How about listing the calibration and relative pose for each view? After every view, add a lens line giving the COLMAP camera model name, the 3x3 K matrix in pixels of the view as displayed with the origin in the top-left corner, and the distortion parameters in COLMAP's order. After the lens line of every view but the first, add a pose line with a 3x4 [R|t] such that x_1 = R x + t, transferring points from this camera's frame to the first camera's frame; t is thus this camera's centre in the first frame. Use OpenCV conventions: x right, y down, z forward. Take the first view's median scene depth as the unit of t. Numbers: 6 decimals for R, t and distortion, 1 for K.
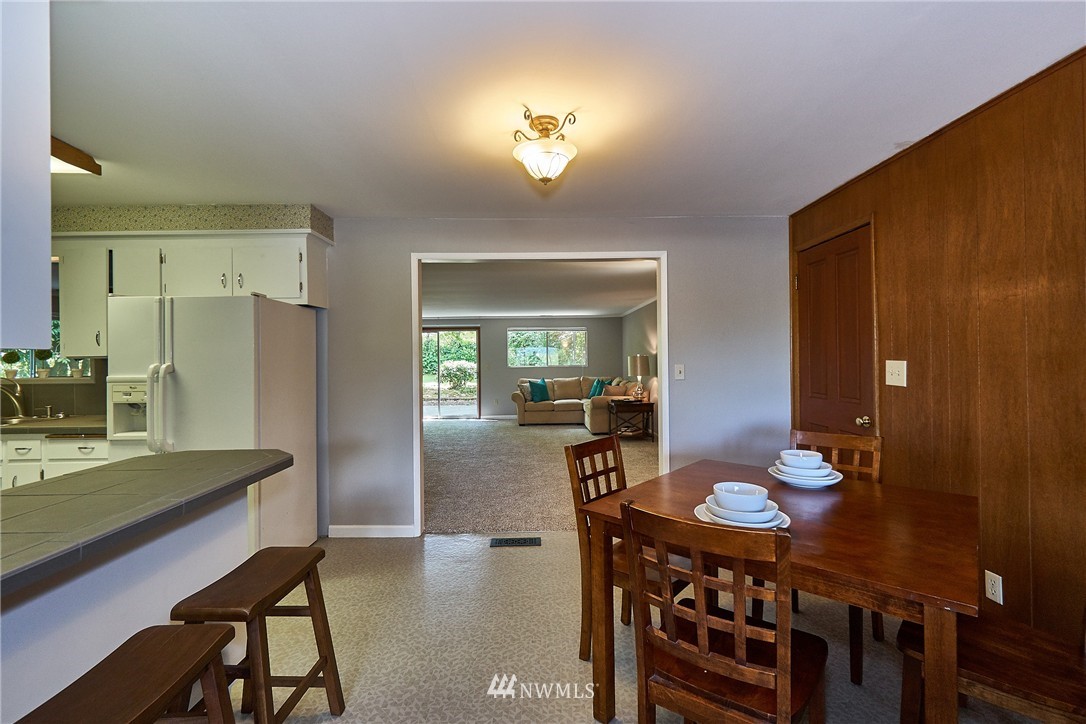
lens RADIAL K [[483.2, 0, 541.8], [0, 483.2, 358.4], [0, 0, 1]] dist [0.001553, -0.000205]
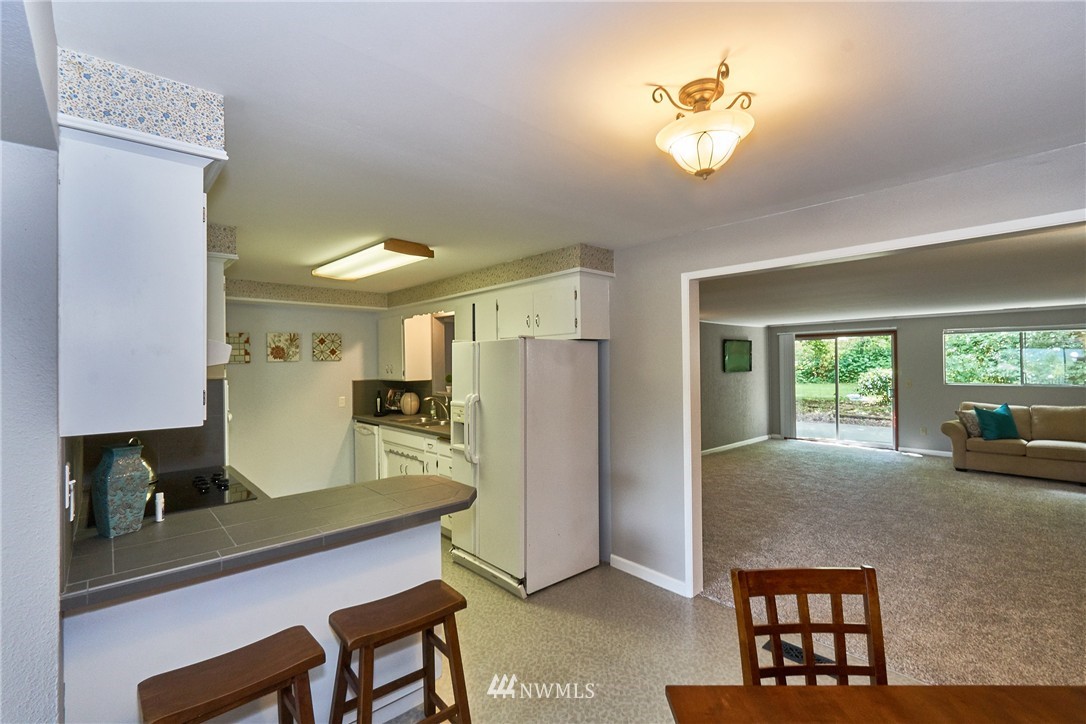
lens RADIAL K [[483.2, 0, 541.8], [0, 483.2, 358.4], [0, 0, 1]] dist [0.001553, -0.000205]
pose [[0.660577, -0.001312, -0.750757, 0.230266], [0.001847, 0.999998, -0.000122, -0.065472], [0.750756, -0.001306, 0.660579, 0.230192]]
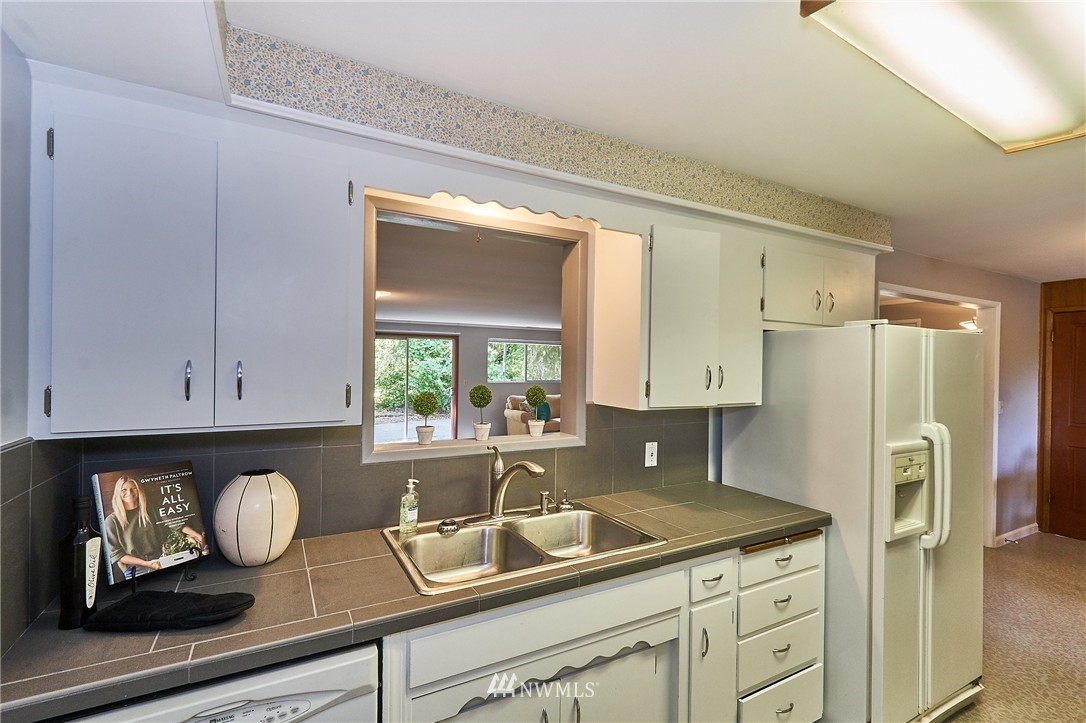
lens RADIAL K [[486.0, 0, 532.3], [0, 486.0, 364.6], [0, 0, 1]] dist [-0.000160, -0.000157]
pose [[0.883952, 0.021951, 0.467062, -1.288578], [-0.024338, 0.999703, -0.000923, -0.047502], [-0.466943, -0.010551, 0.884224, 0.505589]]
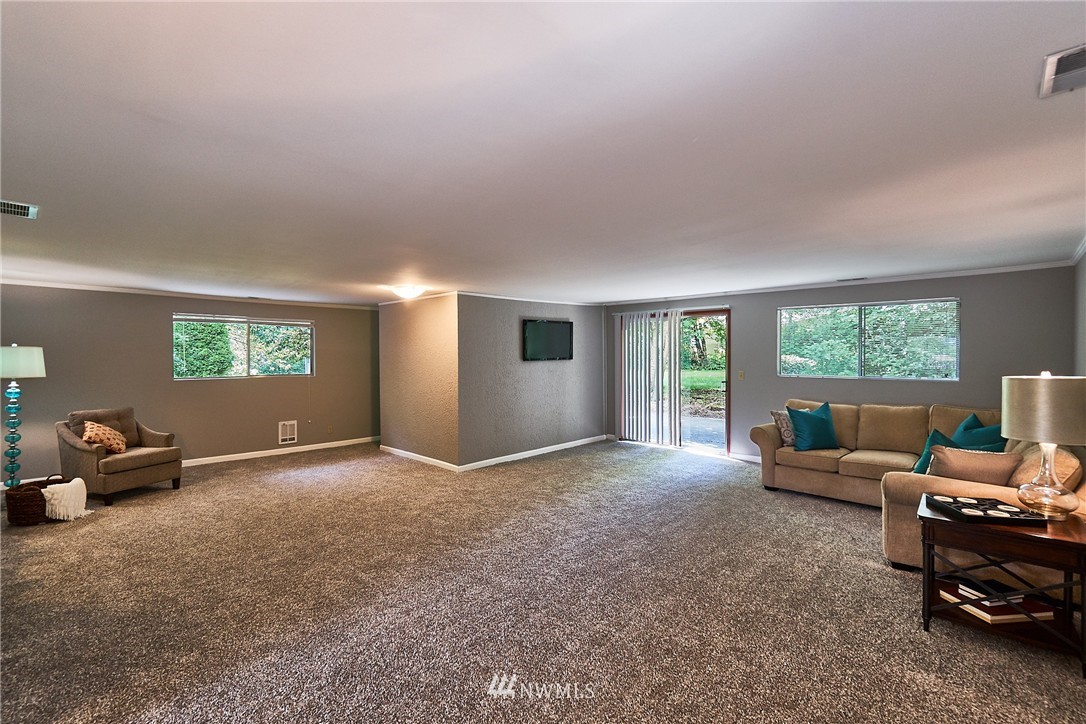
lens RADIAL K [[483.2, 0, 541.8], [0, 483.2, 358.4], [0, 0, 1]] dist [0.001553, -0.000205]
pose [[0.700227, 0.019014, -0.713667, 0.443450], [0.001601, 0.999601, 0.028203, -0.059711], [0.713919, -0.020891, 0.699917, 1.224615]]
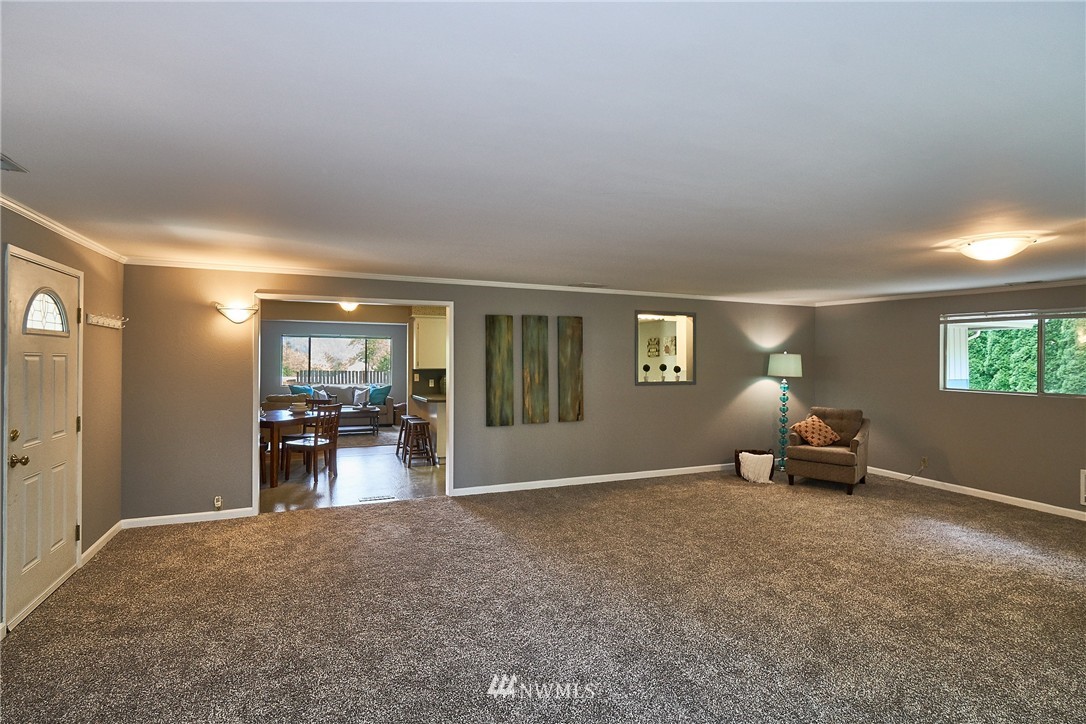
lens RADIAL K [[532.2, 0, 535.3], [0, 532.2, 357.8], [0, 0, 1]] dist [-0.002489, -0.000314]
pose [[-0.927313, 0.012093, -0.374091, 0.075445], [0.013445, 0.999909, -0.001004, -0.051628], [0.374044, -0.005960, -0.927392, 2.826136]]
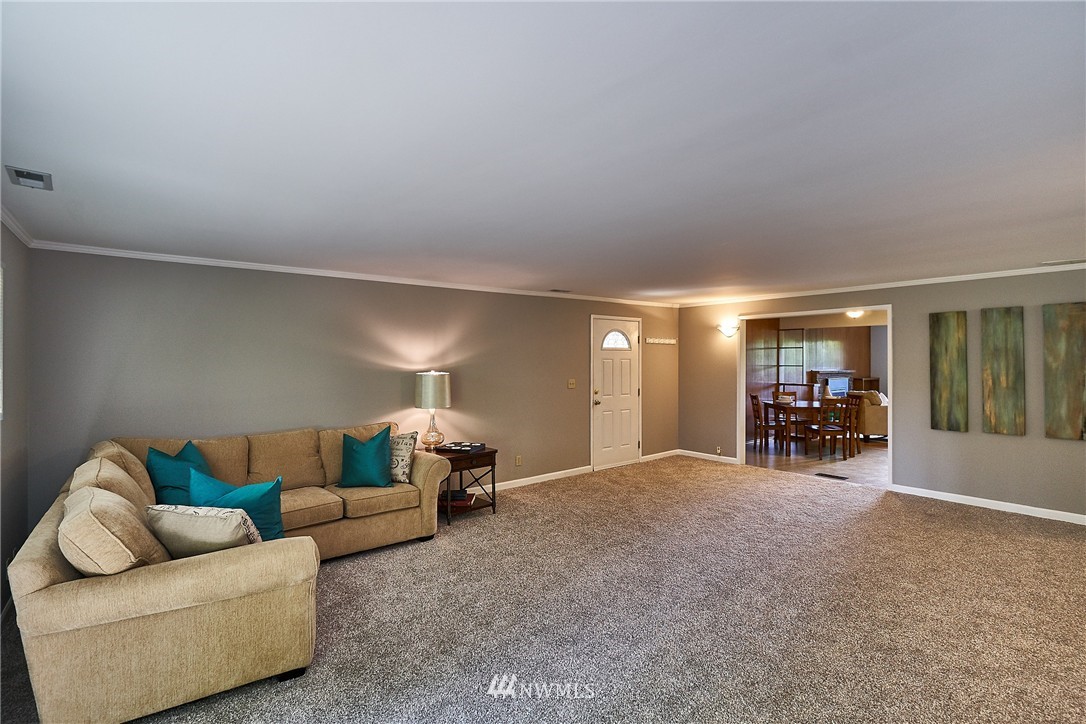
lens RADIAL K [[532.2, 0, 535.3], [0, 532.2, 357.8], [0, 0, 1]] dist [-0.002489, -0.000314]
pose [[-0.585172, 0.021936, 0.810613, -1.132204], [0.009266, 0.999750, -0.020365, -0.031787], [-0.810857, -0.004405, -0.585228, 3.169954]]
